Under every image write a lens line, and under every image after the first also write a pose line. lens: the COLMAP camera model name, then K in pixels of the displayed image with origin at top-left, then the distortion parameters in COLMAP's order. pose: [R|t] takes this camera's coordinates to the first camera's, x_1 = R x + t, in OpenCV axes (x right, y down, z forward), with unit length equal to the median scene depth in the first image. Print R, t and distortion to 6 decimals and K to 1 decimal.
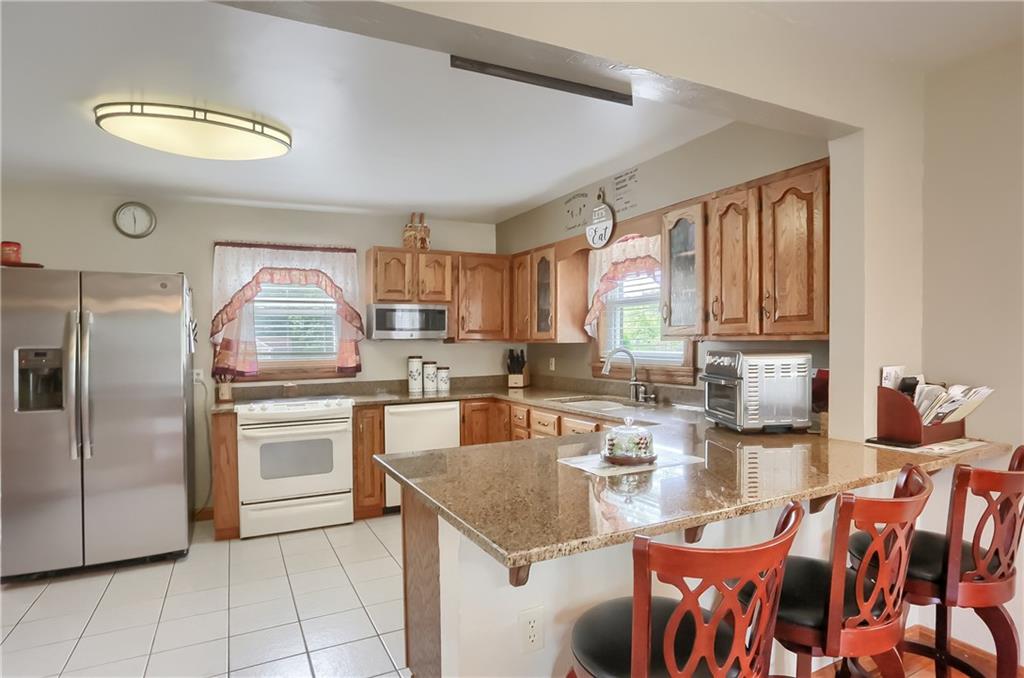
lens RADIAL K [[585.8, 0, 522.9], [0, 585.8, 335.2], [0, 0, 1]] dist [-0.058164, 0.000976]
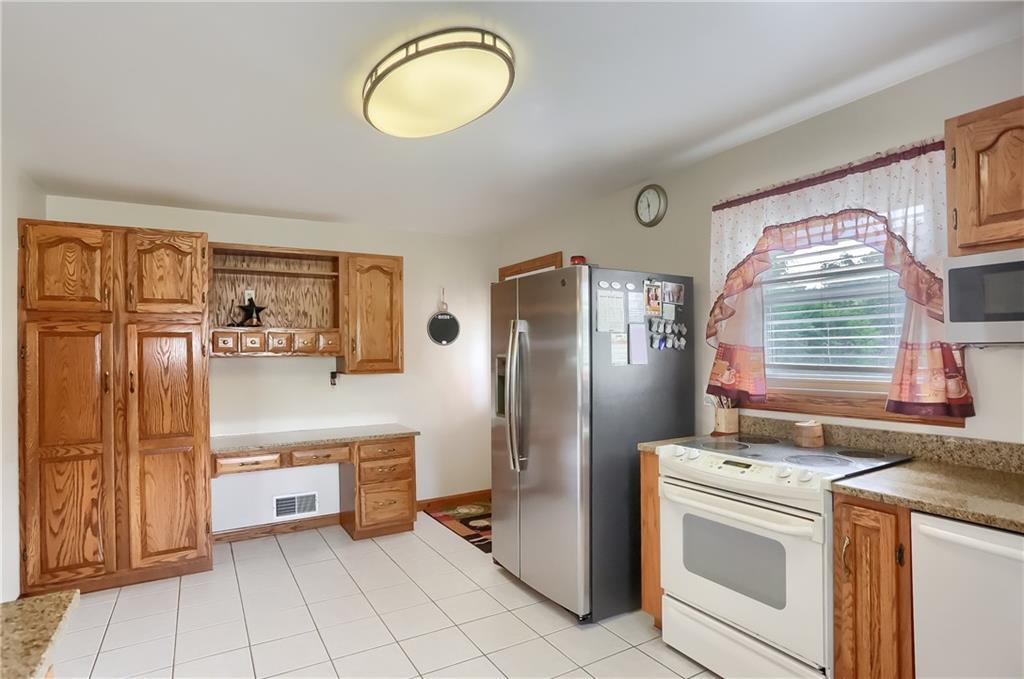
lens RADIAL K [[541.8, 0, 520.9], [0, 541.8, 342.5], [0, 0, 1]] dist [-0.006425, -0.000263]
pose [[0.104810, -0.003931, -0.994485, 0.099337], [0.019501, 0.999808, -0.001896, 0.001941], [0.994301, -0.019195, 0.104866, 0.677835]]
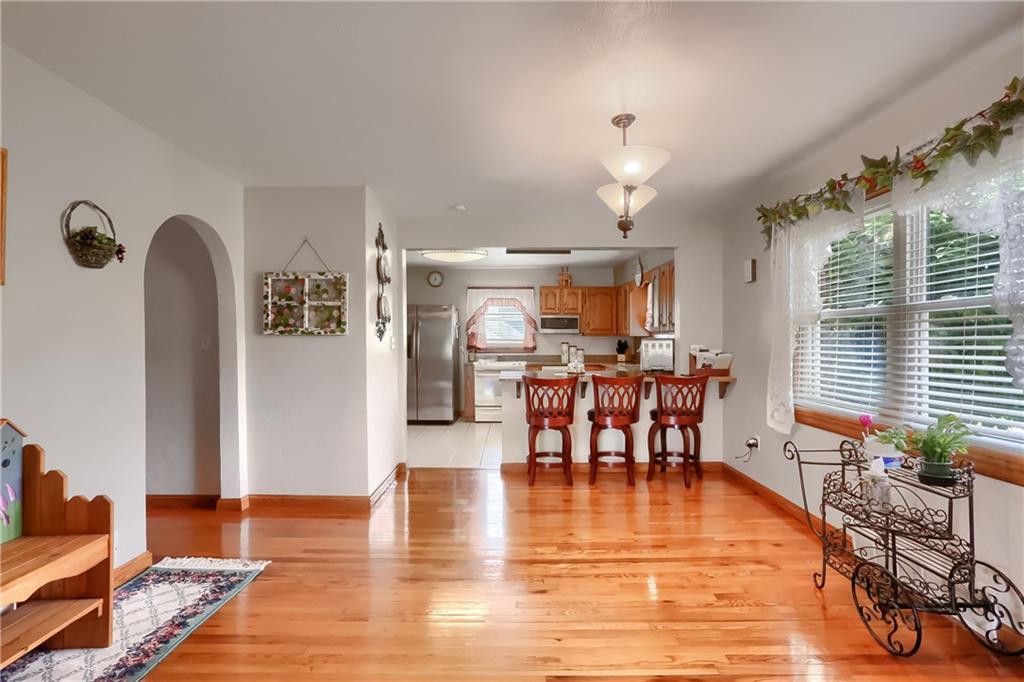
lens RADIAL K [[501.8, 0, 509.6], [0, 501.8, 337.0], [0, 0, 1]] dist [-0.050433, 0.014705]
pose [[0.893038, 0.012046, -0.449820, 0.435427], [-0.009156, 0.999921, 0.008600, 0.006312], [0.449888, -0.003561, 0.893078, -0.588642]]
